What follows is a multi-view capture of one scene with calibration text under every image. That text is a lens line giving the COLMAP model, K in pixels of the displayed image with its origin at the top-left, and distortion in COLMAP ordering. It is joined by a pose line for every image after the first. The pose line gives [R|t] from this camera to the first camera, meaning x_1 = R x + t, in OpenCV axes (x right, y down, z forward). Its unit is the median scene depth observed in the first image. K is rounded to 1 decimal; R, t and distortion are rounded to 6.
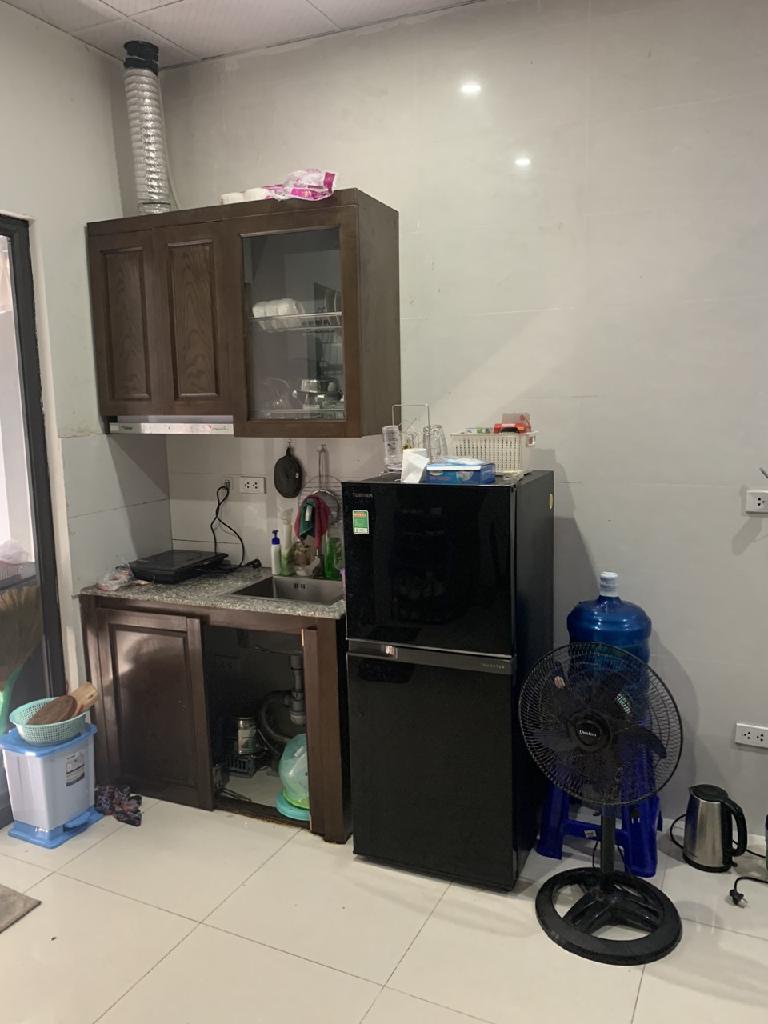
lens RADIAL K [[796.0, 0, 386.4], [0, 796.0, 512.2], [0, 0, 1]] dist [0.007018, 0.008382]
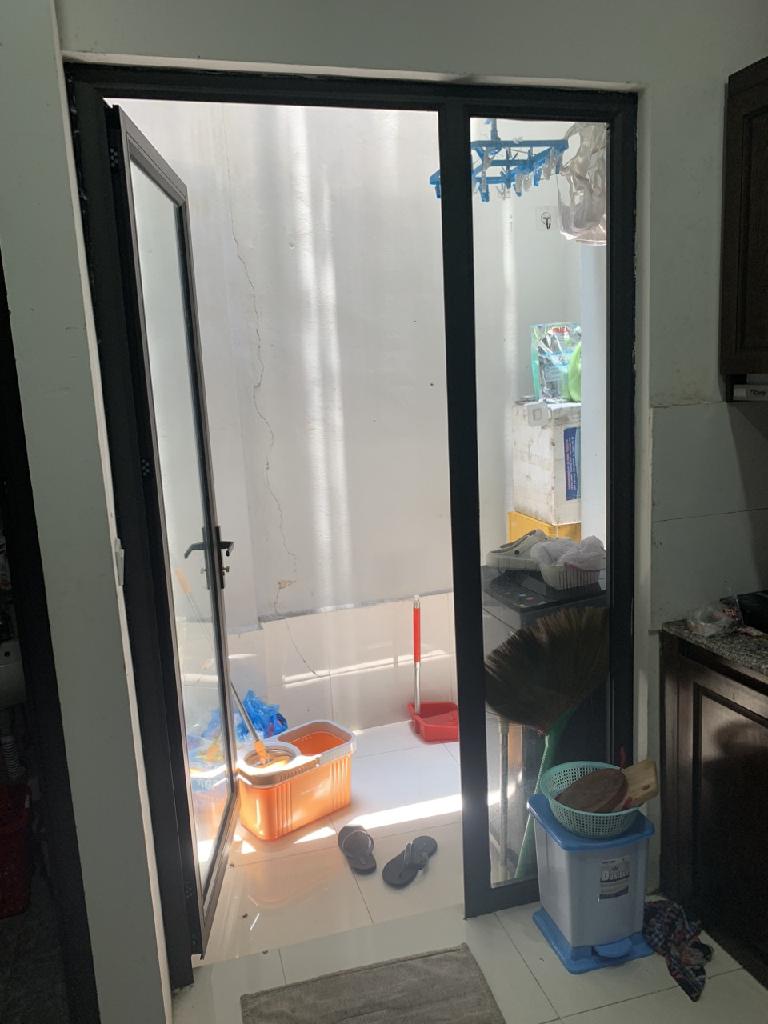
lens RADIAL K [[796.0, 0, 385.8], [0, 796.0, 514.9], [0, 0, 1]] dist [0.007018, 0.008382]
pose [[0.664755, 0.118618, -0.737584, -0.037446], [-0.073805, 0.992912, 0.093163, -0.046926], [0.743406, -0.007494, 0.668798, 0.351719]]
